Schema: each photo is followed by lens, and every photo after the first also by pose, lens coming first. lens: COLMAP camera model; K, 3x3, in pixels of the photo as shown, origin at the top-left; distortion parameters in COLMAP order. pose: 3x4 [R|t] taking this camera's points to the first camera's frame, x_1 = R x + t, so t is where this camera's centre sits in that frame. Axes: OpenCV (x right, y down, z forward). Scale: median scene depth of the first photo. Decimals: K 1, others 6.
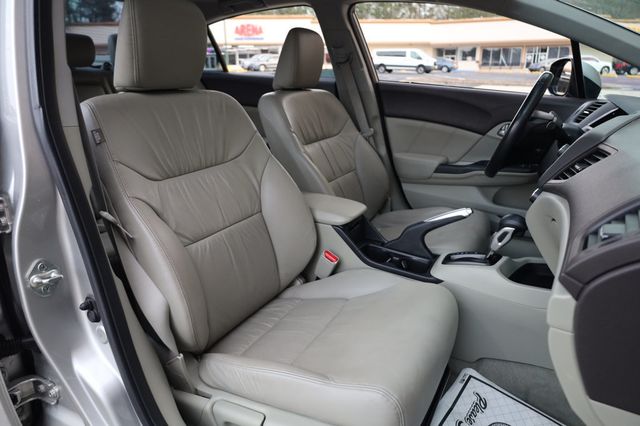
lens RADIAL K [[446.7, 0, 320.0], [0, 446.7, 213.0], [0, 0, 1]] dist [-0.001290, -0.020722]
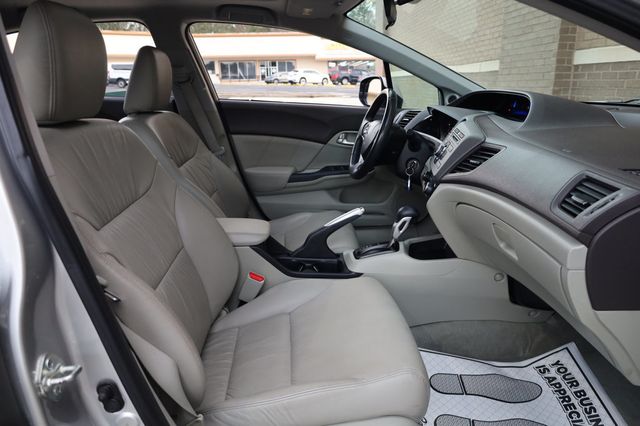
lens RADIAL K [[446.7, 0, 320.0], [0, 446.7, 213.0], [0, 0, 1]] dist [-0.001290, -0.020722]
pose [[0.844955, -0.160927, 0.510052, -0.240711], [0.174012, 0.984490, 0.022348, -0.028555], [-0.505738, 0.069872, 0.859853, 0.039896]]
